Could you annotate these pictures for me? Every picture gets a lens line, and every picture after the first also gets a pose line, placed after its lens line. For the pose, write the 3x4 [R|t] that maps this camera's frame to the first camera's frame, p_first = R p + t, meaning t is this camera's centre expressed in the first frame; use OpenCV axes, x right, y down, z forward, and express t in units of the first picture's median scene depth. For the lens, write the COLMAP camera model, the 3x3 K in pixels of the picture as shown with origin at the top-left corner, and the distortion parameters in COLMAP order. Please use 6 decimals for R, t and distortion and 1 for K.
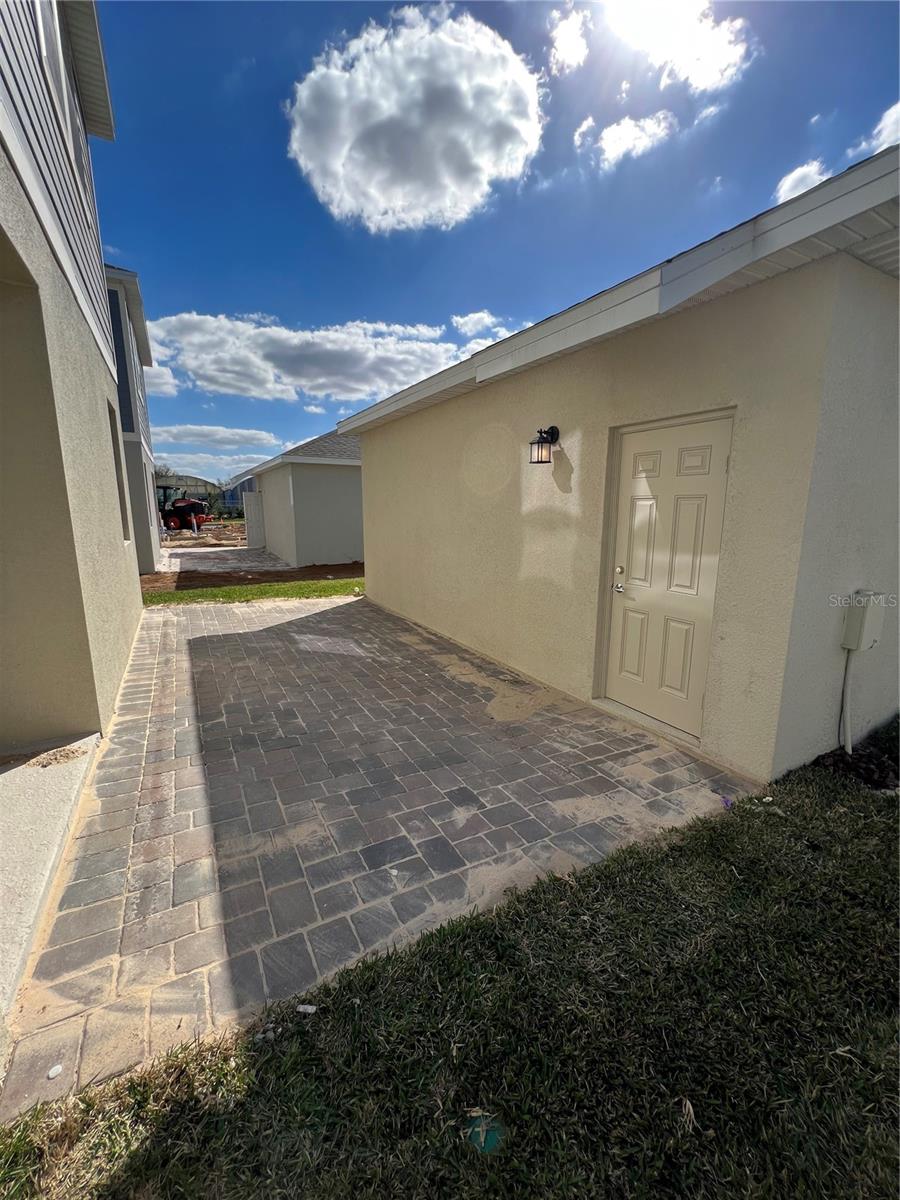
lens RADIAL K [[489.6, 0, 447.9], [0, 489.6, 601.3], [0, 0, 1]] dist [-0.000270, 0.001288]
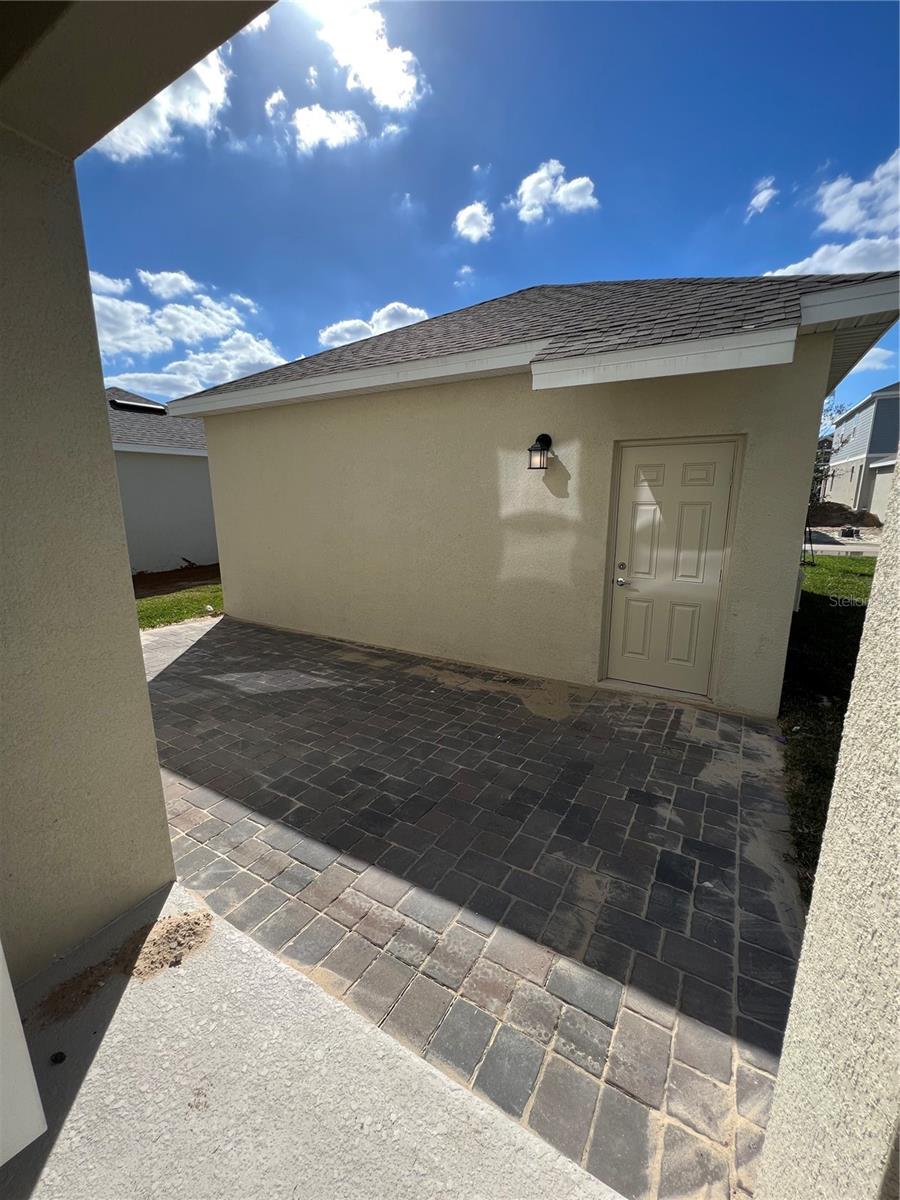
lens RADIAL K [[489.6, 0, 448.5], [0, 489.6, 601.4], [0, 0, 1]] dist [-0.000270, 0.001288]
pose [[0.860914, -0.116484, 0.495235, -0.518518], [0.104964, 0.993161, 0.051133, -0.075189], [-0.497804, 0.007960, 0.867253, 0.190364]]
